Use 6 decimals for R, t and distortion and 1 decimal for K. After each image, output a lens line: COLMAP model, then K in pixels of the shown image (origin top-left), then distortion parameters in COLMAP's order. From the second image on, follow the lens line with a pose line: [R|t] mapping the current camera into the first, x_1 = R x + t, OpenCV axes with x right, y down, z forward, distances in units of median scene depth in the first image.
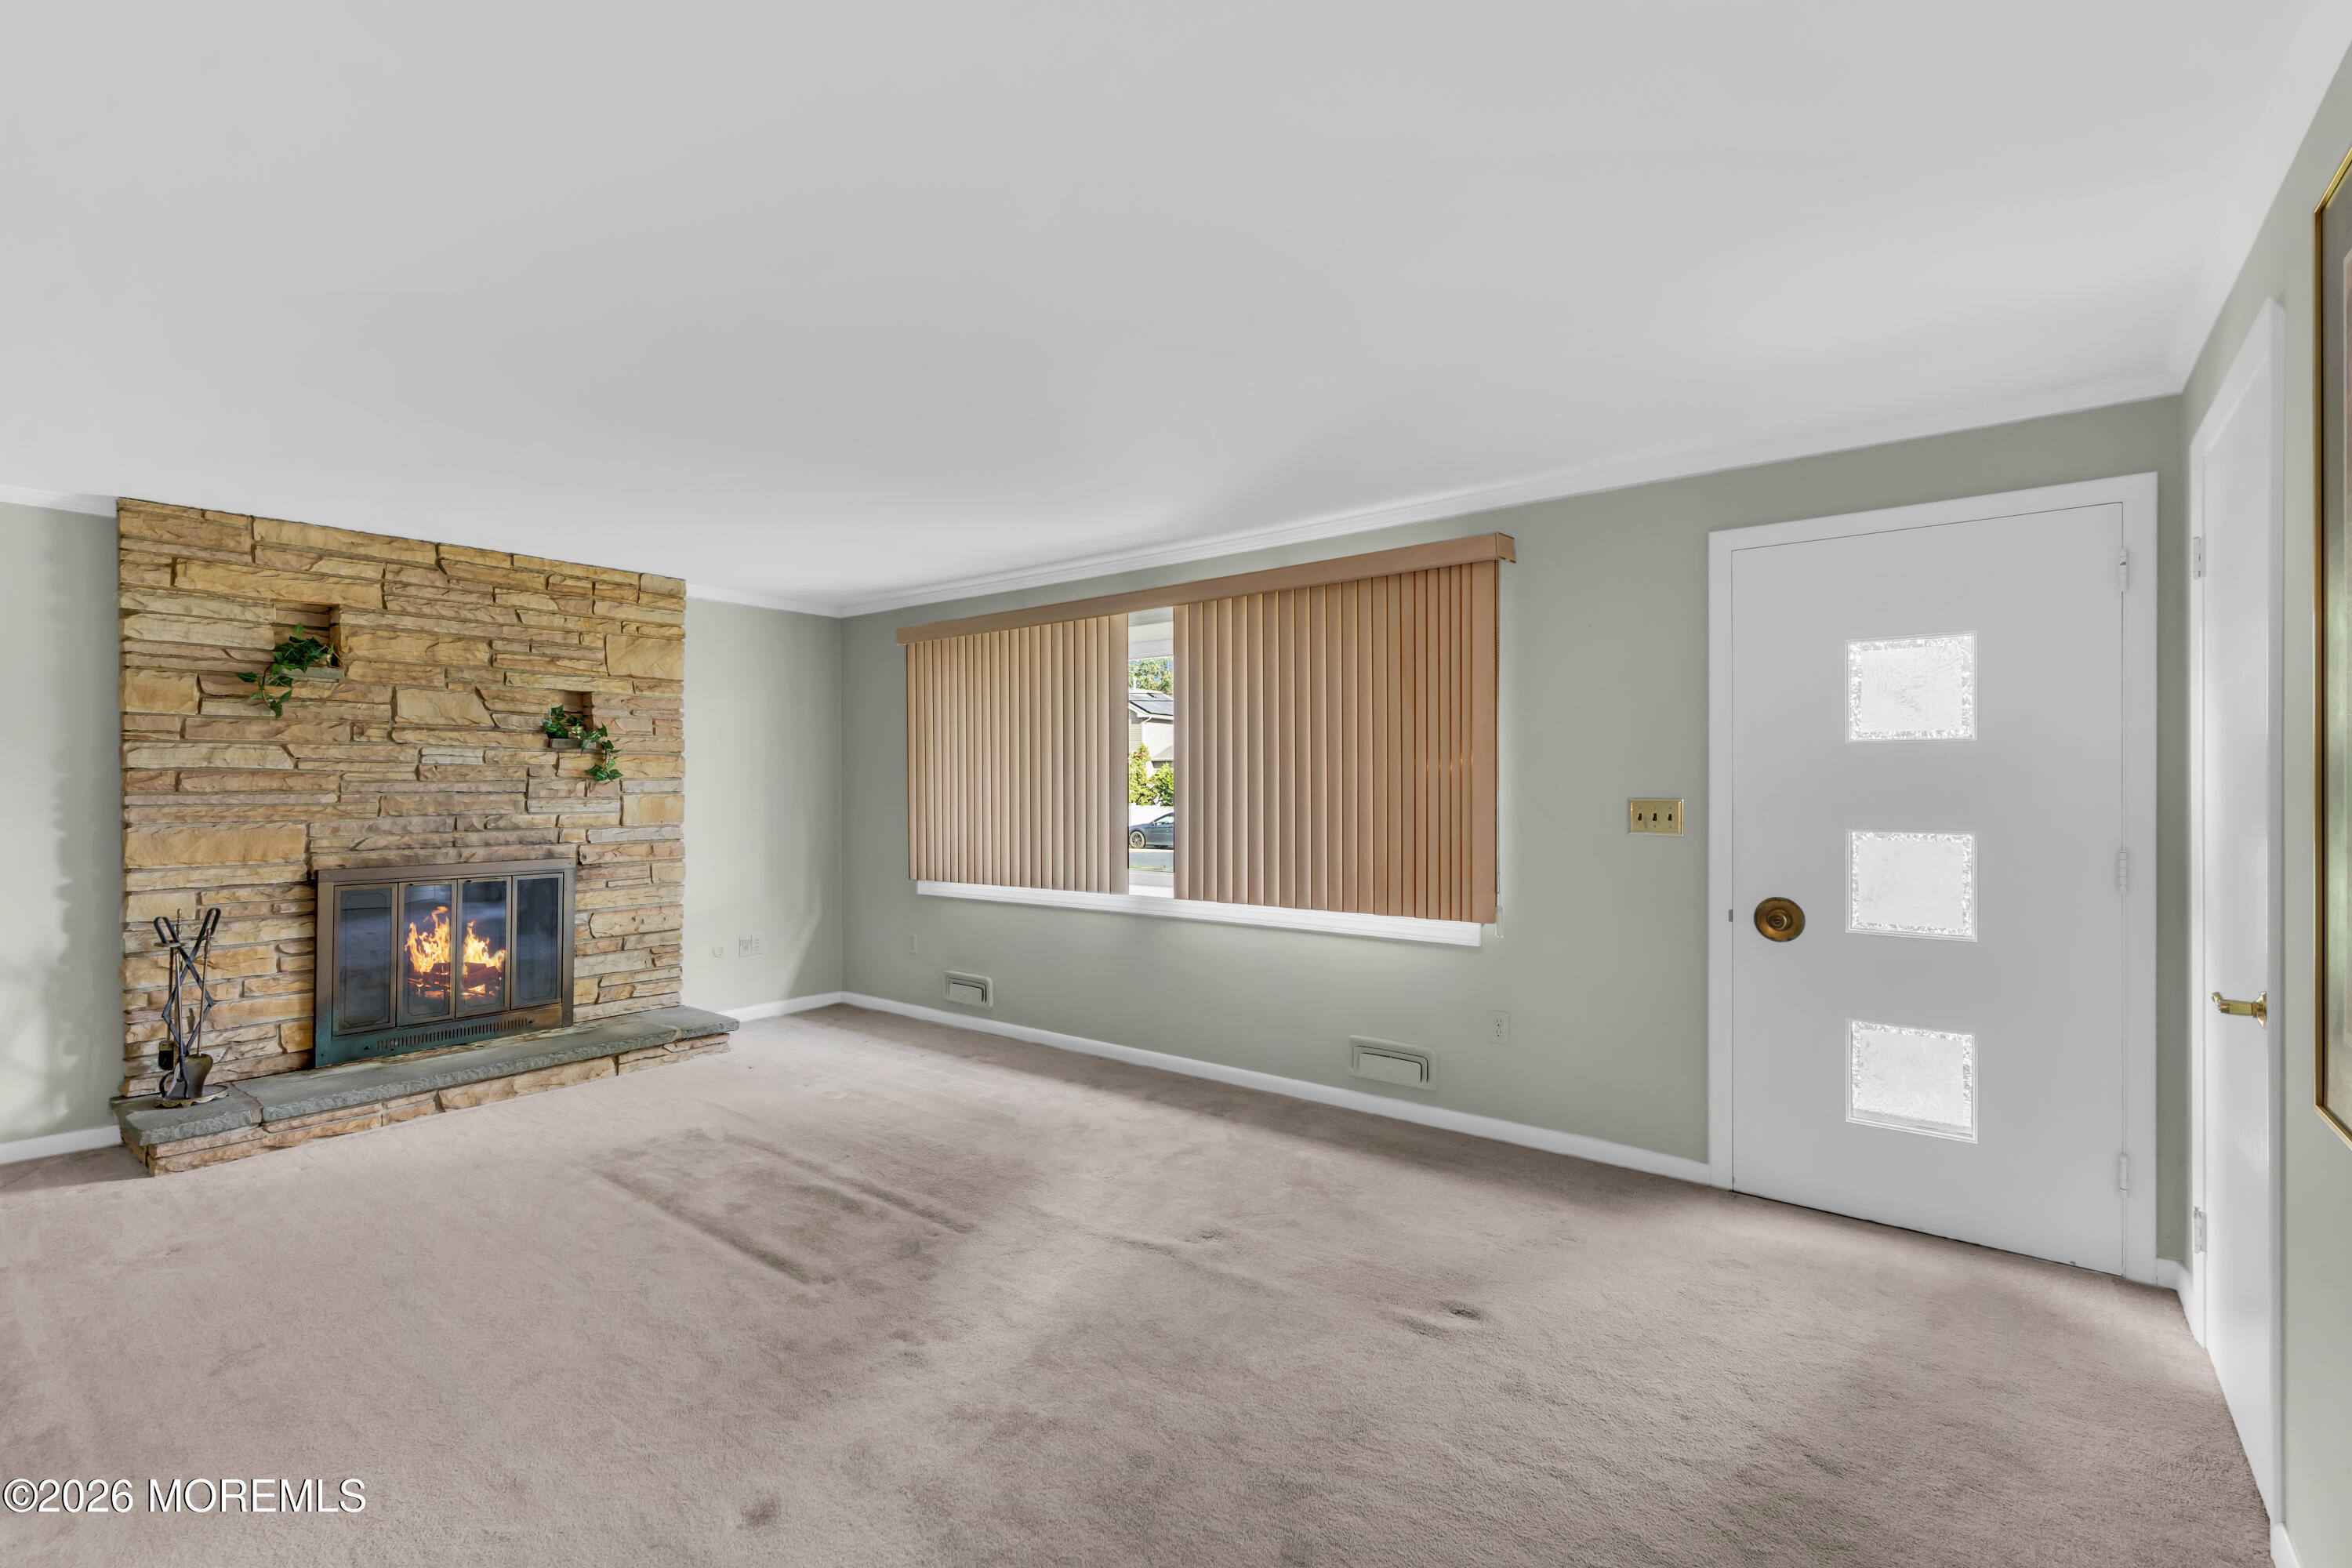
lens RADIAL K [[1054.1, 0, 1173.5], [0, 1054.1, 788.0], [0, 0, 1]] dist [0.003718, -0.000275]
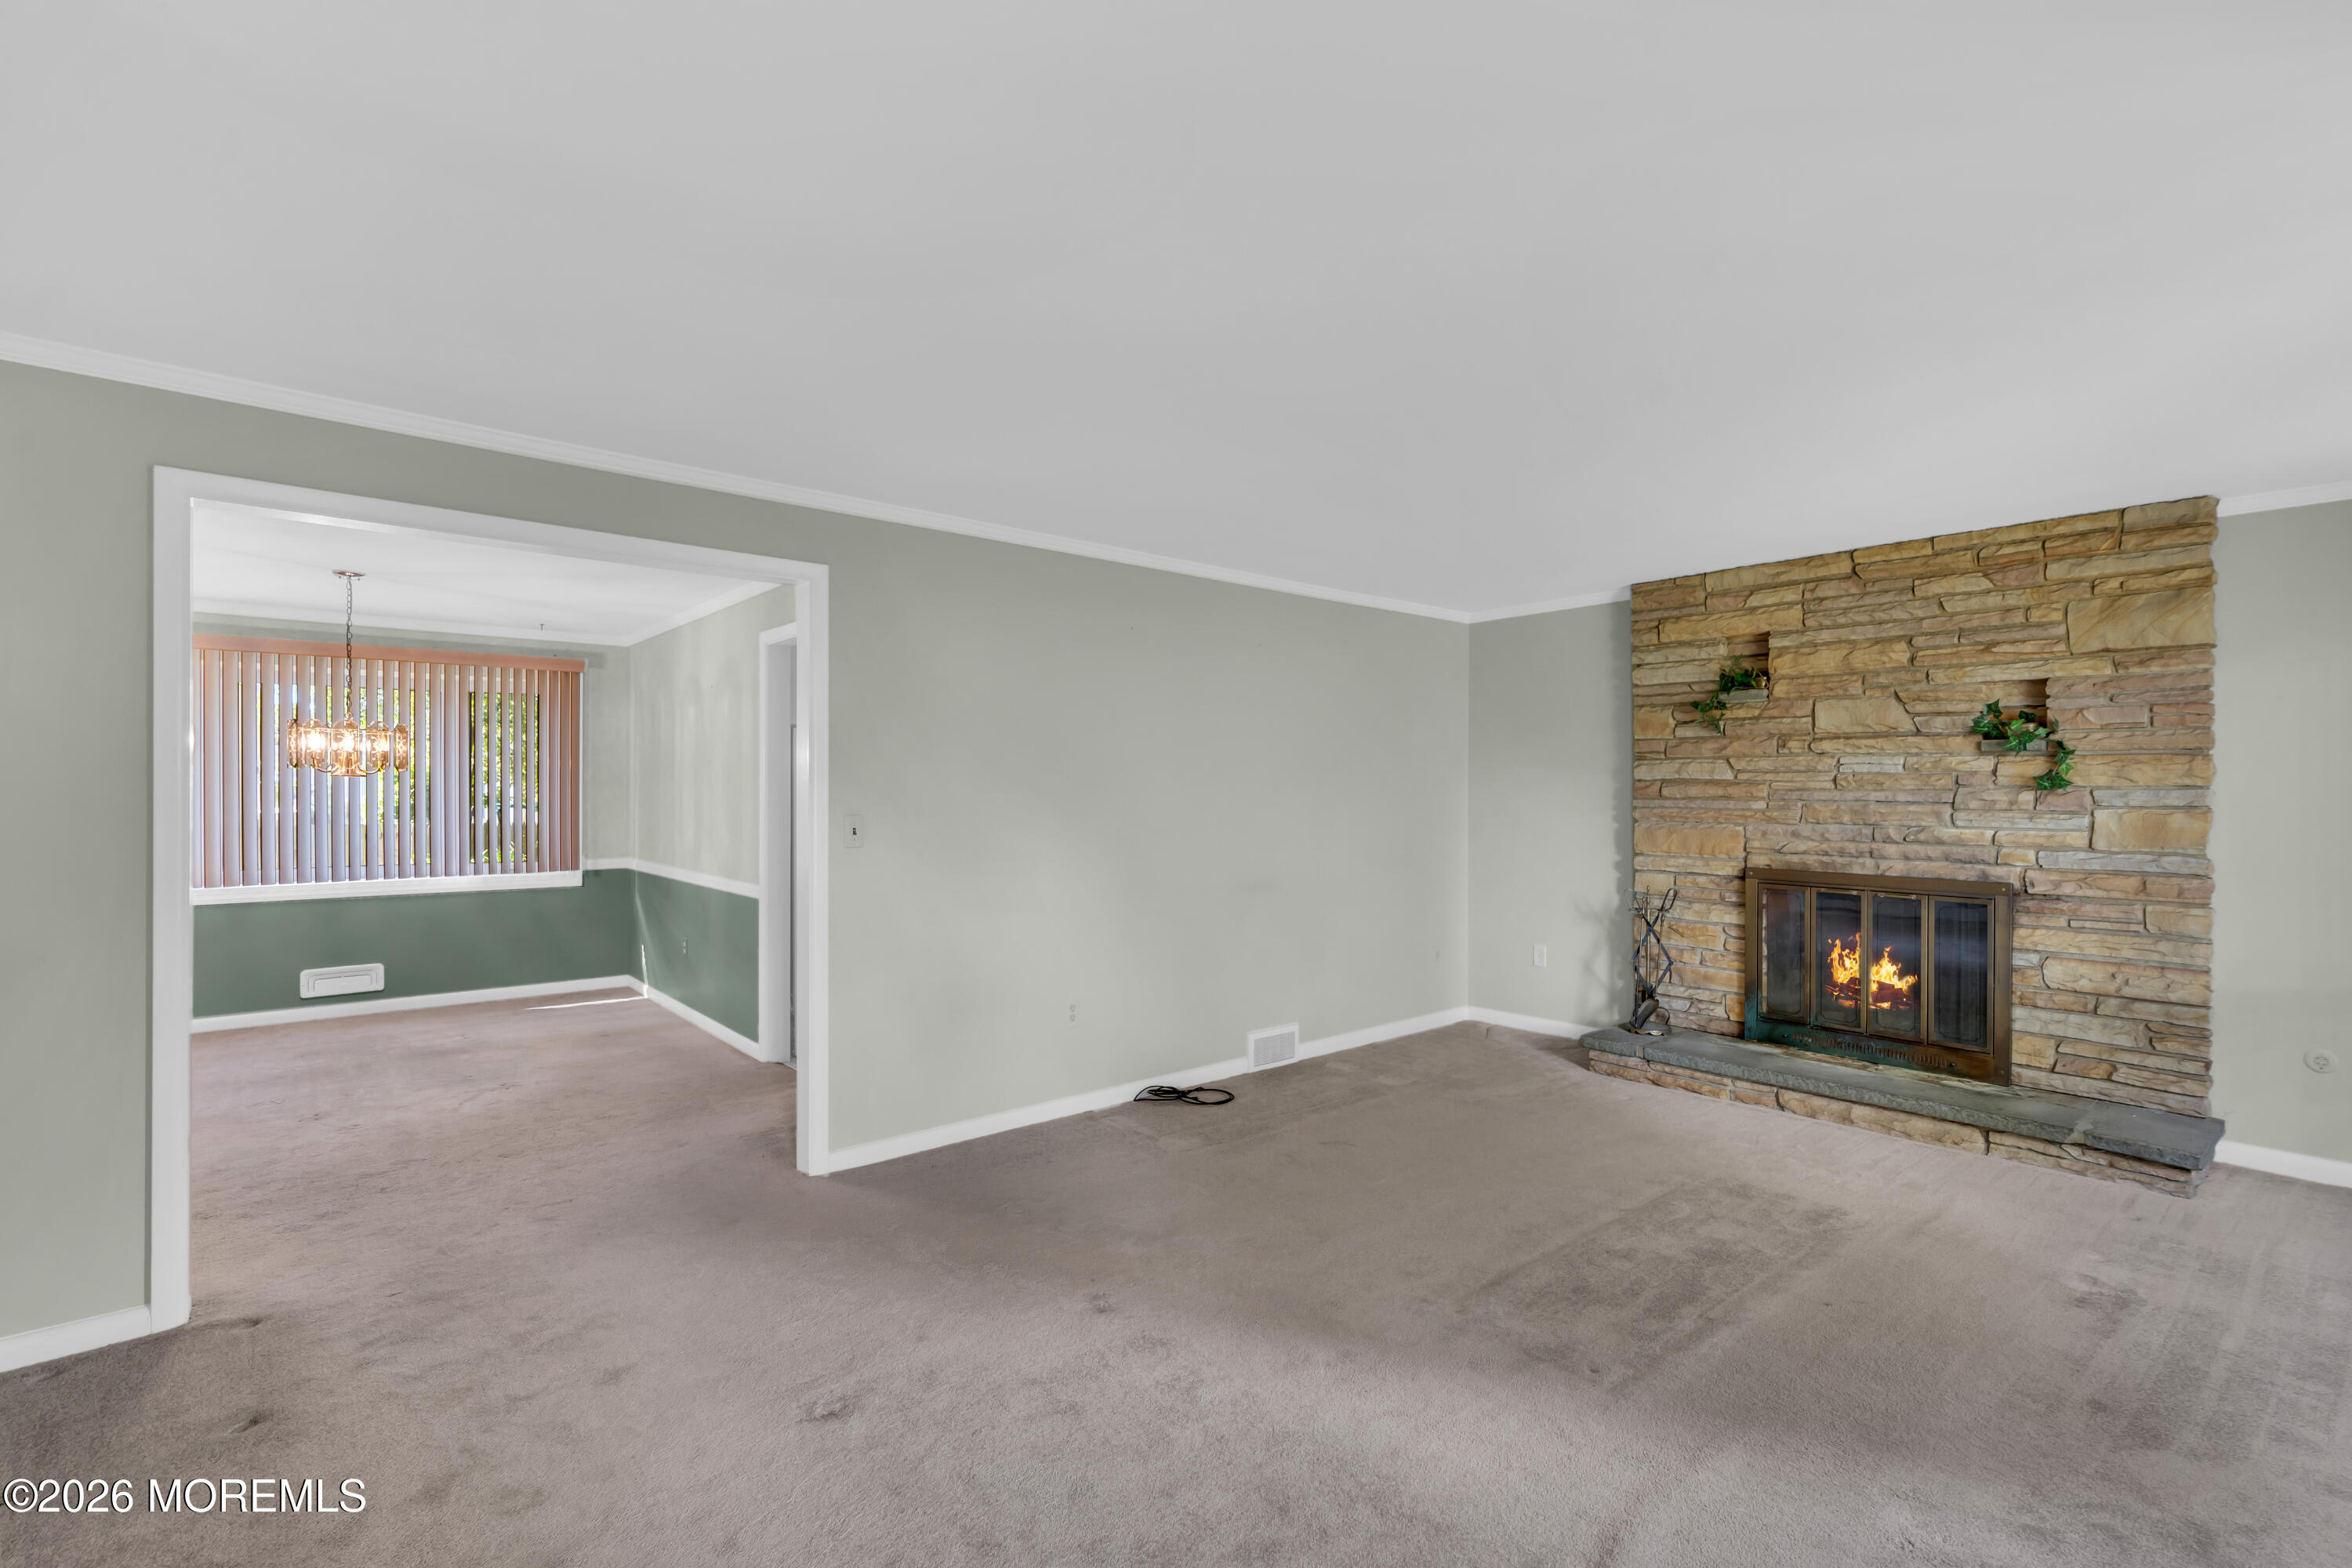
lens RADIAL K [[1054.1, 0, 1167.2], [0, 1054.1, 791.2], [0, 0, 1]] dist [0.003718, -0.000275]
pose [[-0.197894, 0.002991, -0.980219, 0.429529], [-0.009625, 0.999941, 0.004994, -0.004338], [0.980176, 0.010423, -0.197854, 0.601049]]
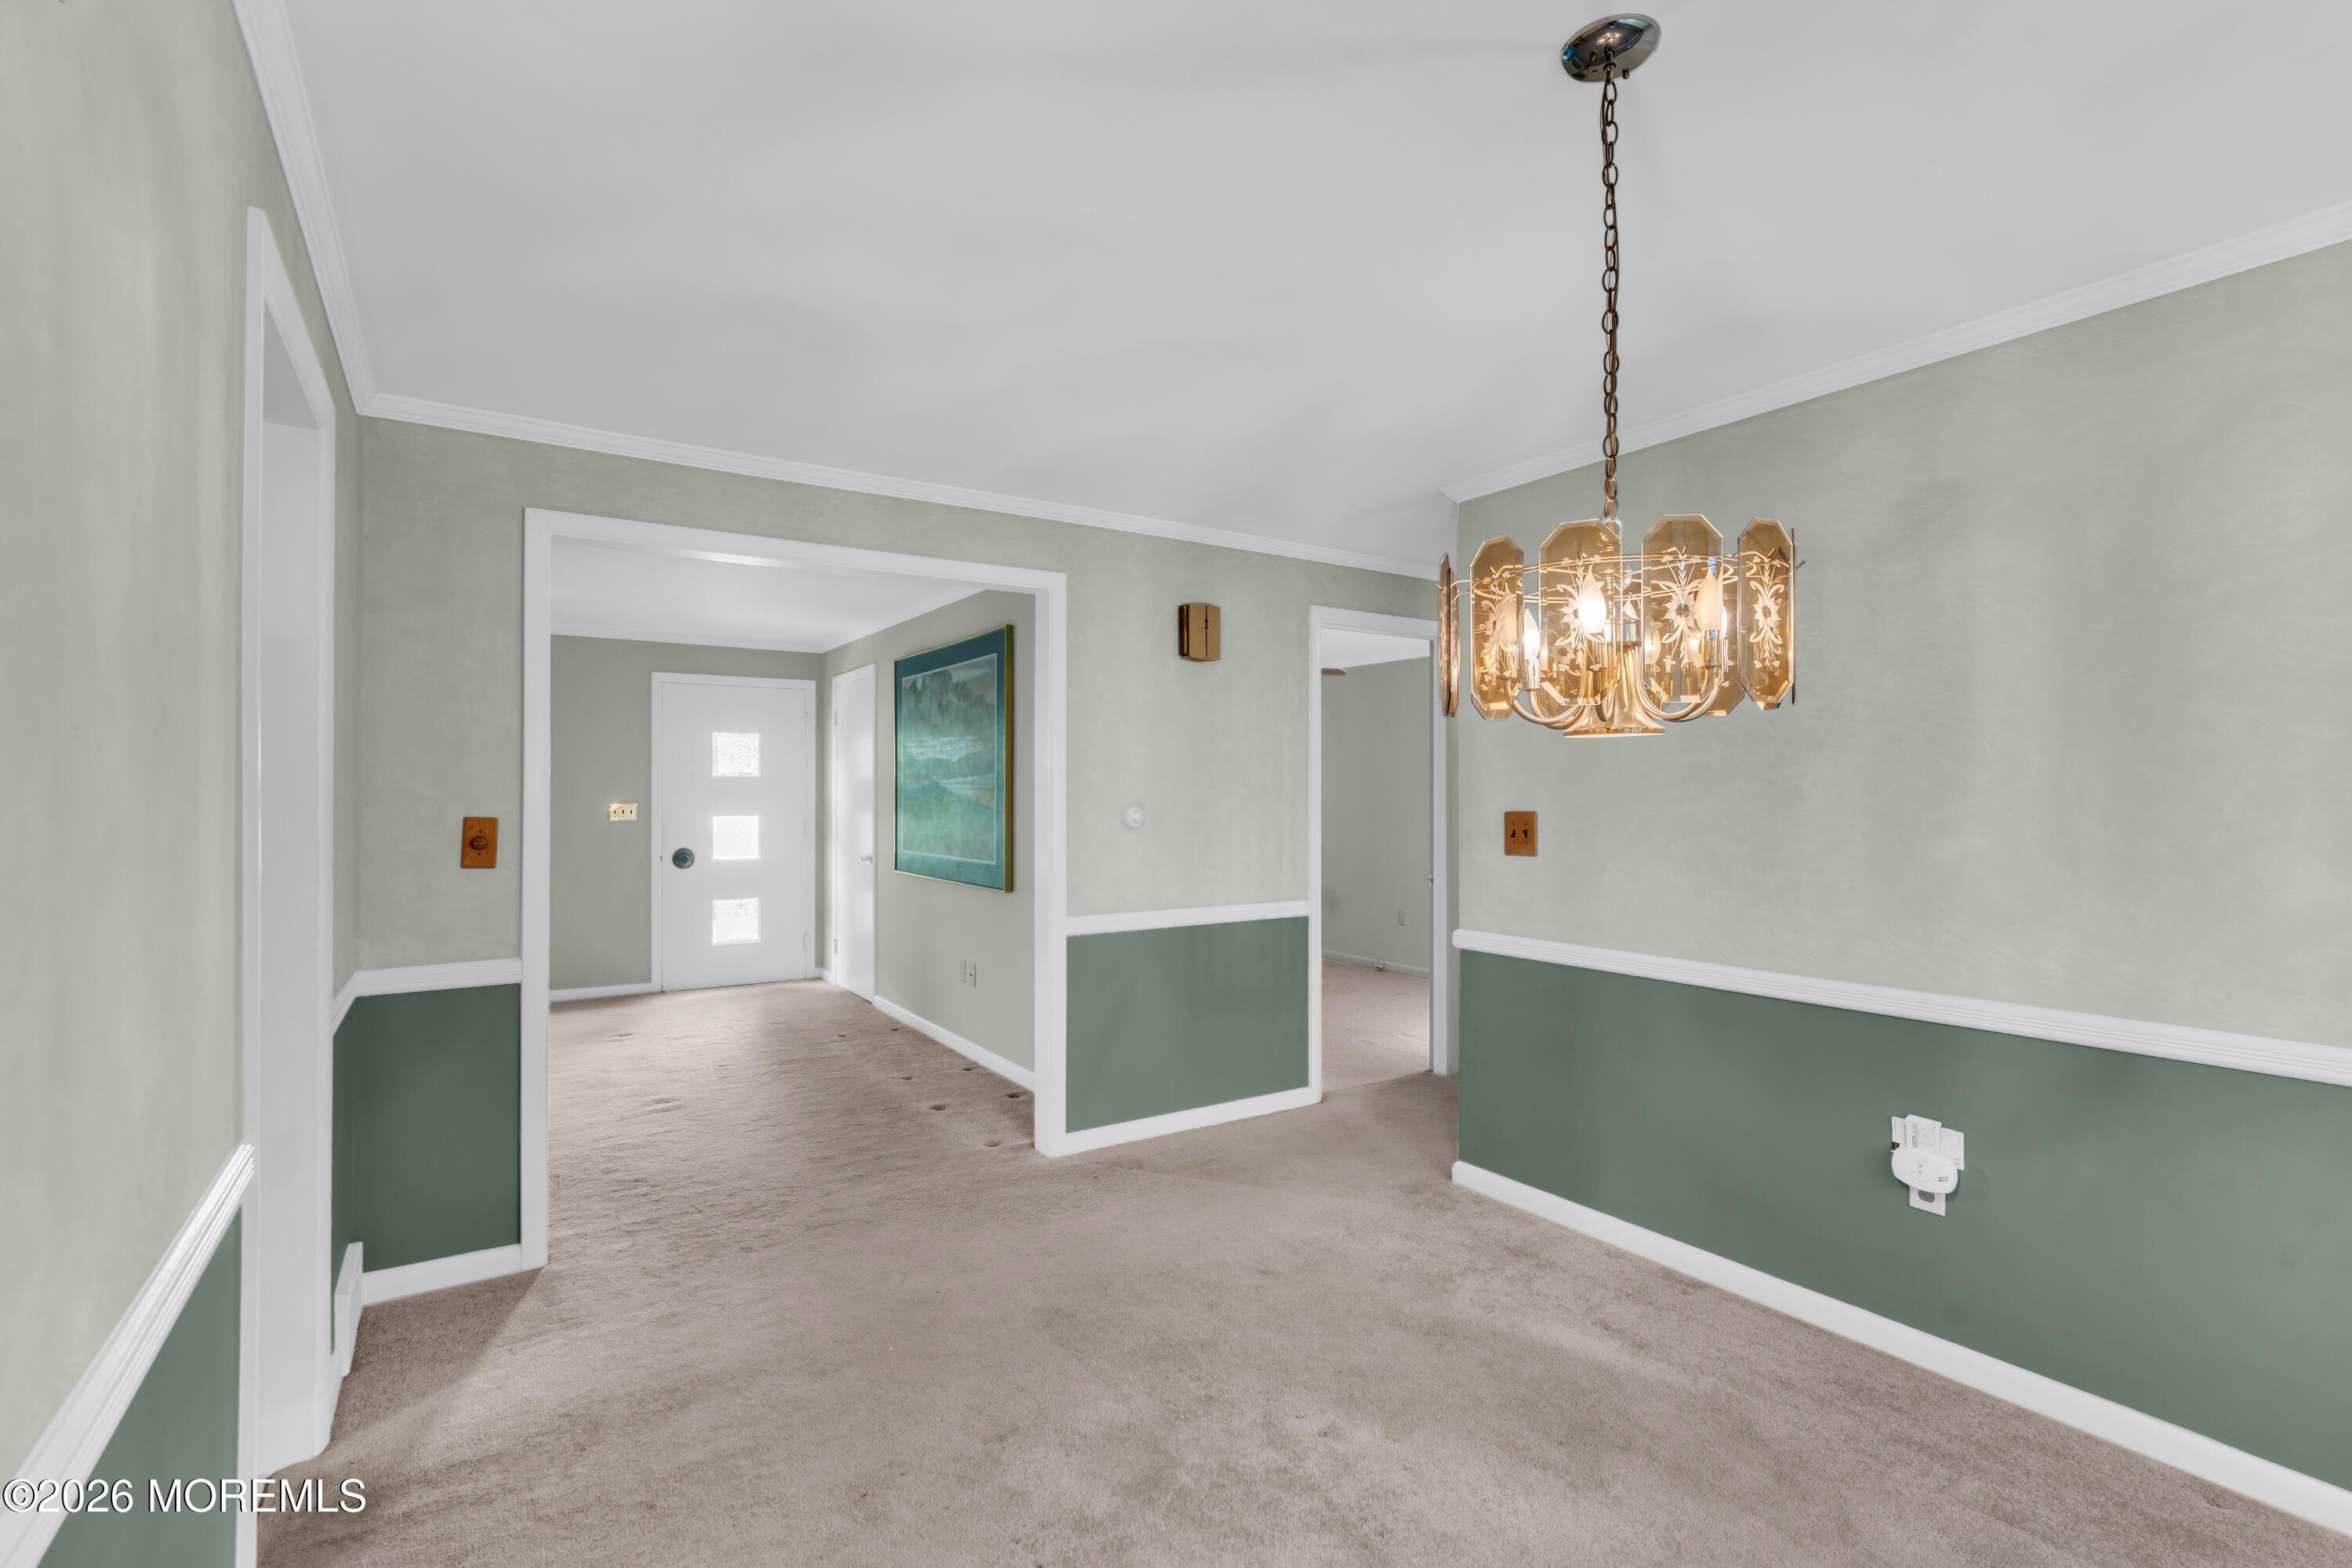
lens RADIAL K [[1054.1, 0, 1182.5], [0, 1054.1, 793.0], [0, 0, 1]] dist [0.003718, -0.000275]
pose [[0.304084, 0.005417, 0.952630, -0.808702], [0.006438, 0.999949, -0.007741, 0.009921], [-0.952624, 0.008487, 0.304034, -0.427562]]
